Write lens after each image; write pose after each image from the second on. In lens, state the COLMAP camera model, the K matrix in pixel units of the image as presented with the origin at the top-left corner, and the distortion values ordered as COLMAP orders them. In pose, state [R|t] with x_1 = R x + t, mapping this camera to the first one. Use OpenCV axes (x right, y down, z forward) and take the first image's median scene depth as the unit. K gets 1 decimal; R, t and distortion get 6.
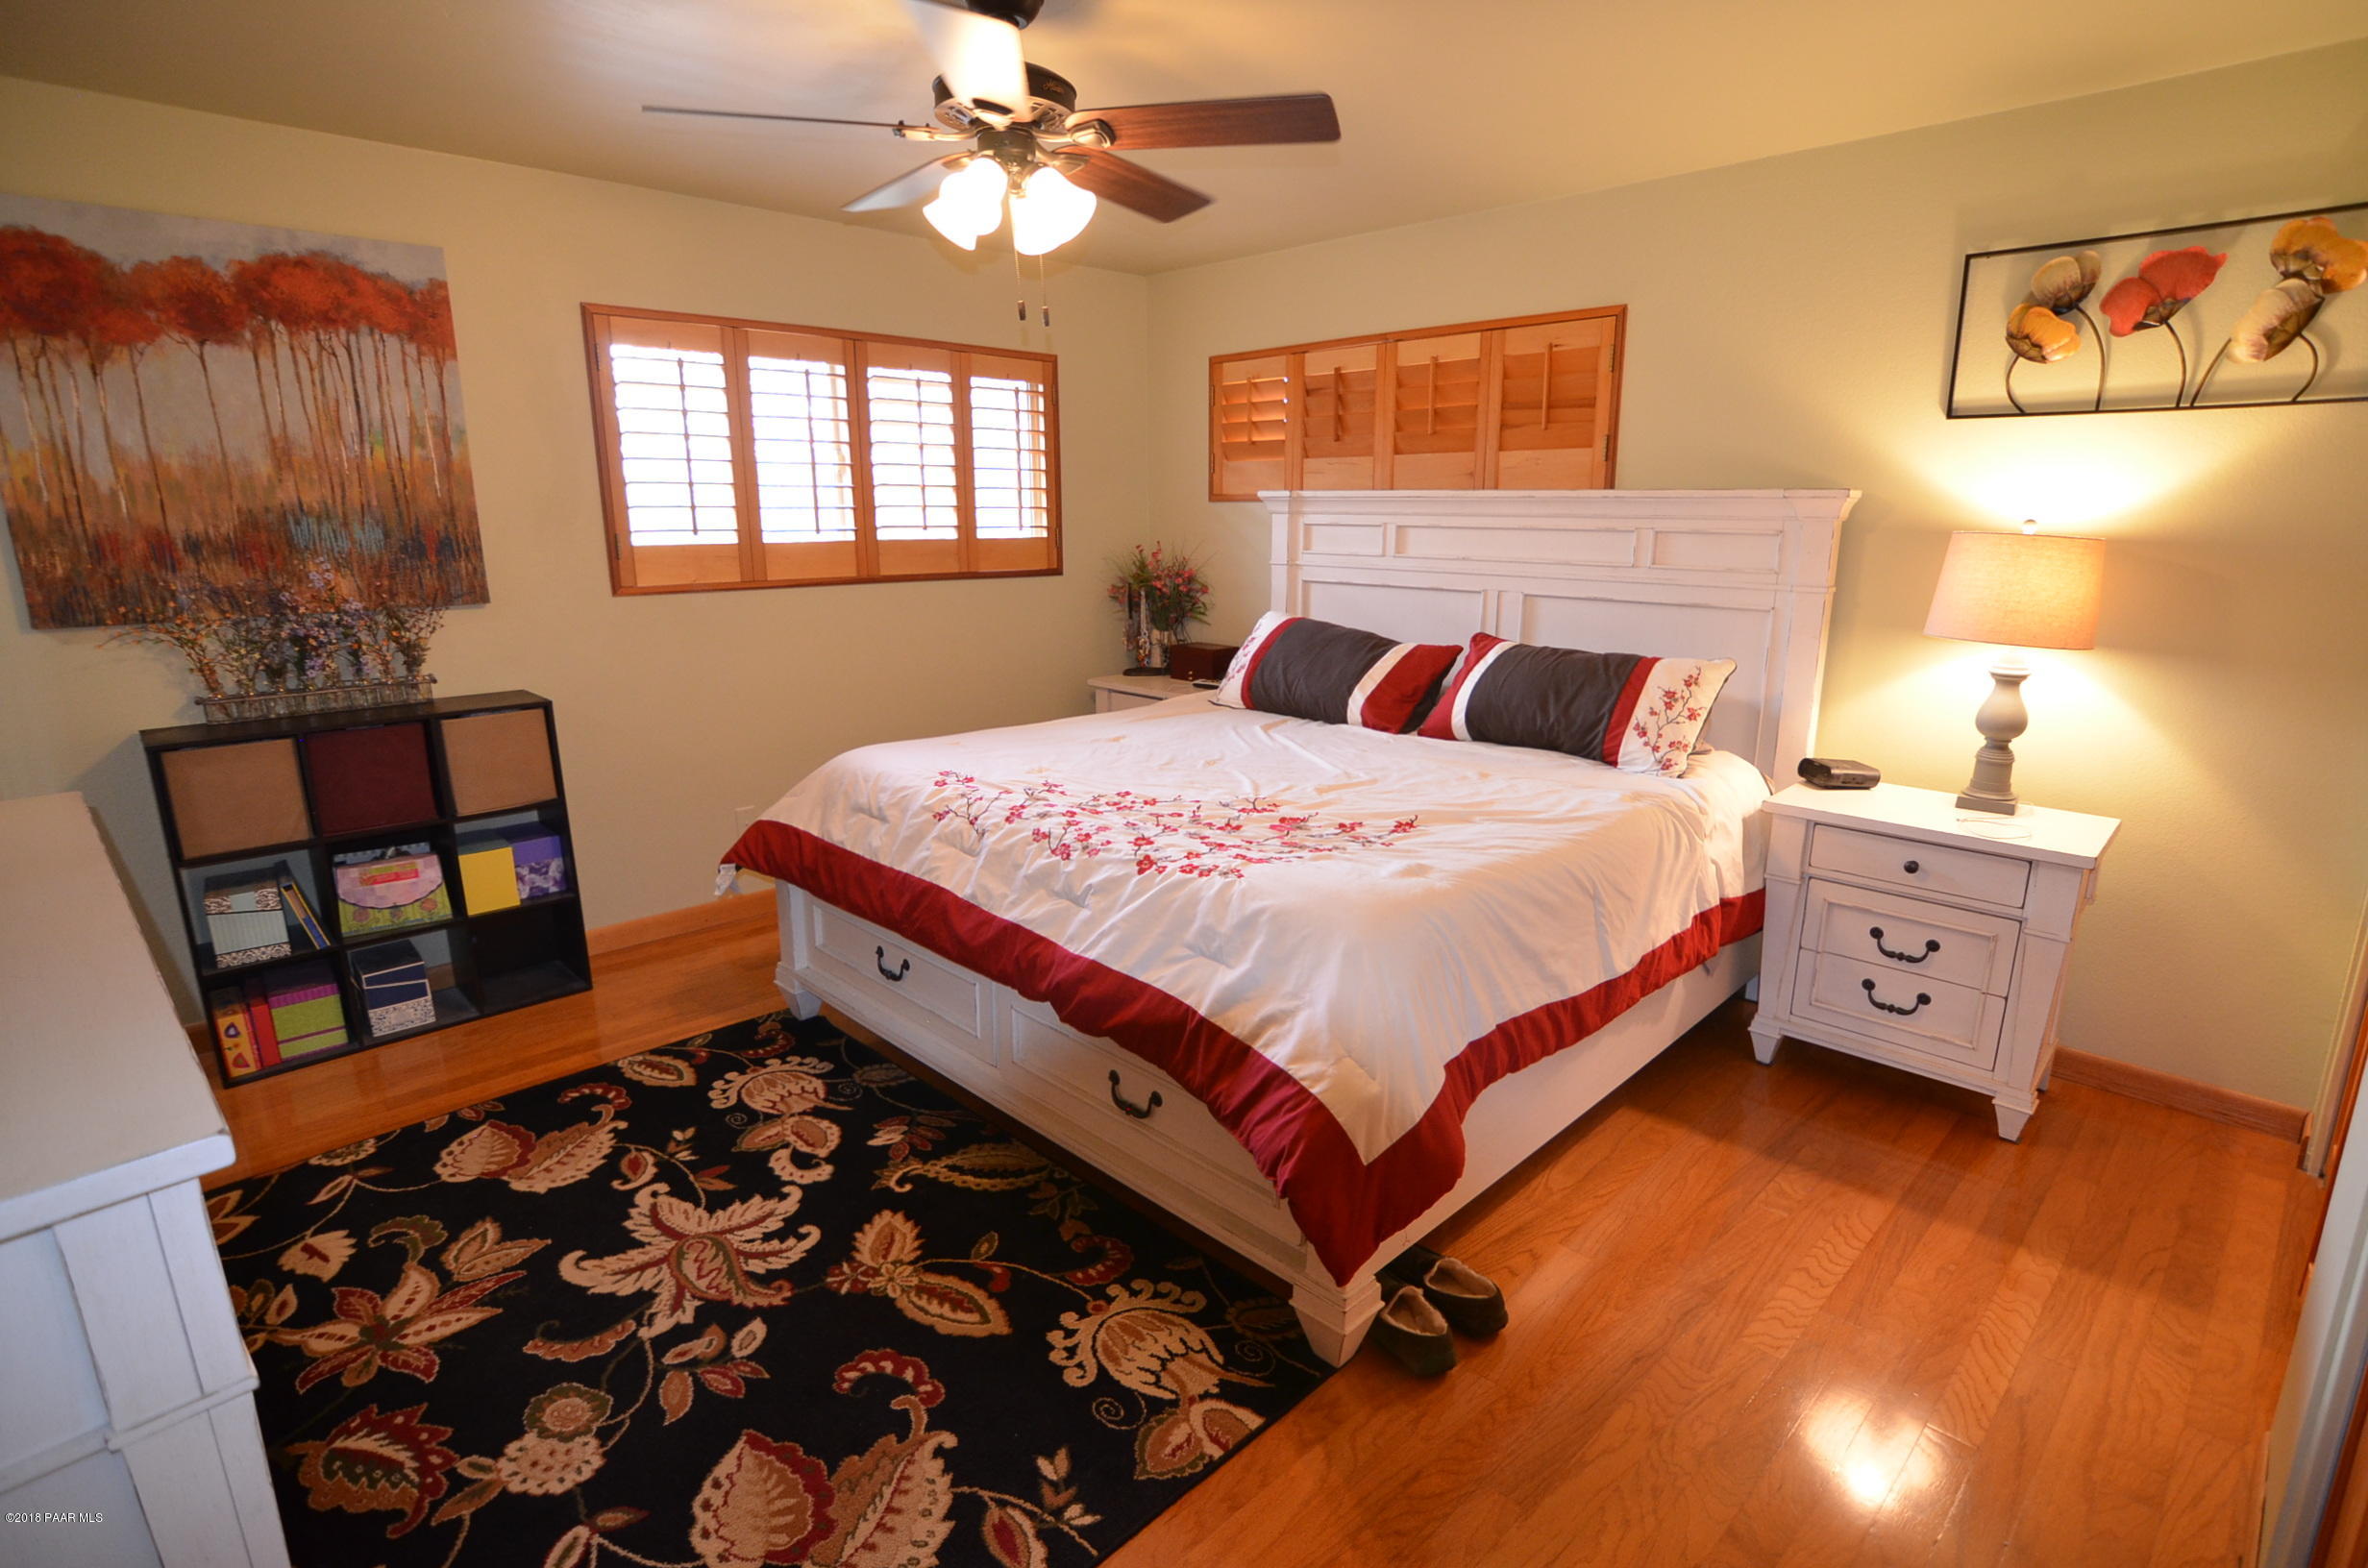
lens RADIAL K [[1157.7, 0, 1198.7], [0, 1157.7, 781.2], [0, 0, 1]] dist [-0.033976, 0.011328]
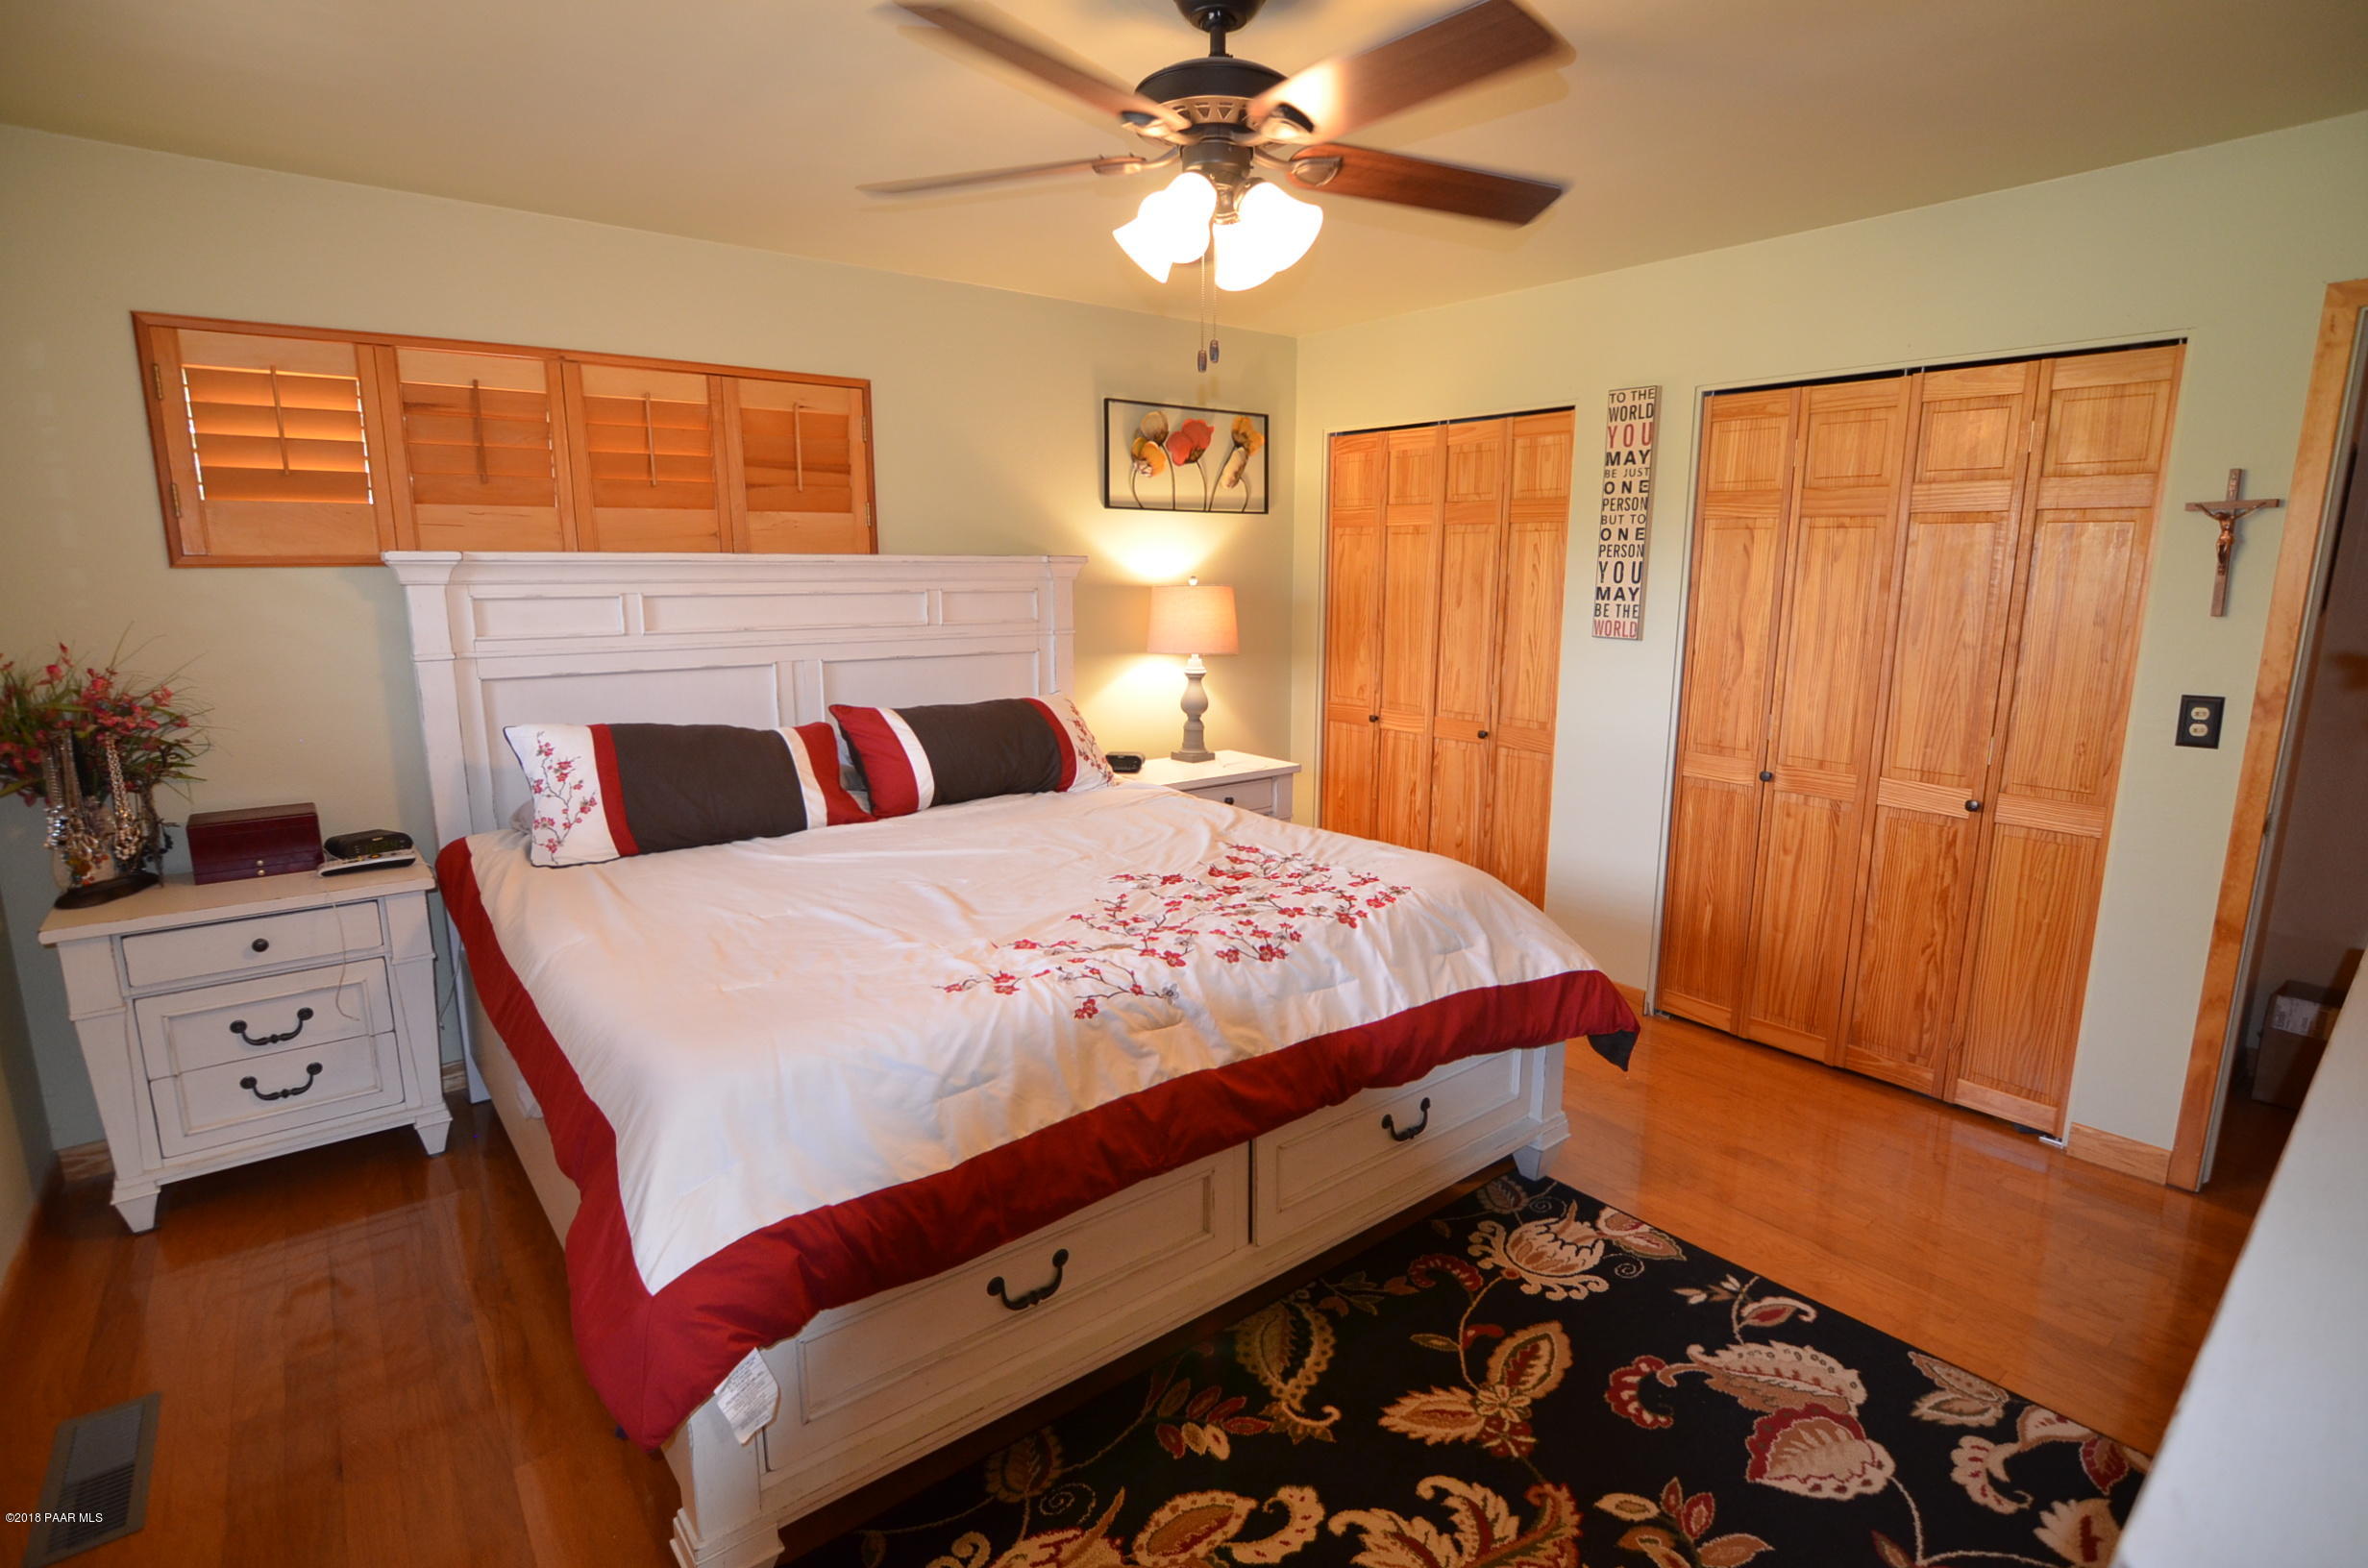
lens RADIAL K [[1155.6, 0, 1166.1], [0, 1155.6, 790.0], [0, 0, 1]] dist [-0.037422, 0.015306]
pose [[0.113448, -0.199640, 0.973280, -1.003212], [0.219947, 0.960345, 0.171350, -0.248695], [-0.968893, 0.194630, 0.152859, 0.923703]]
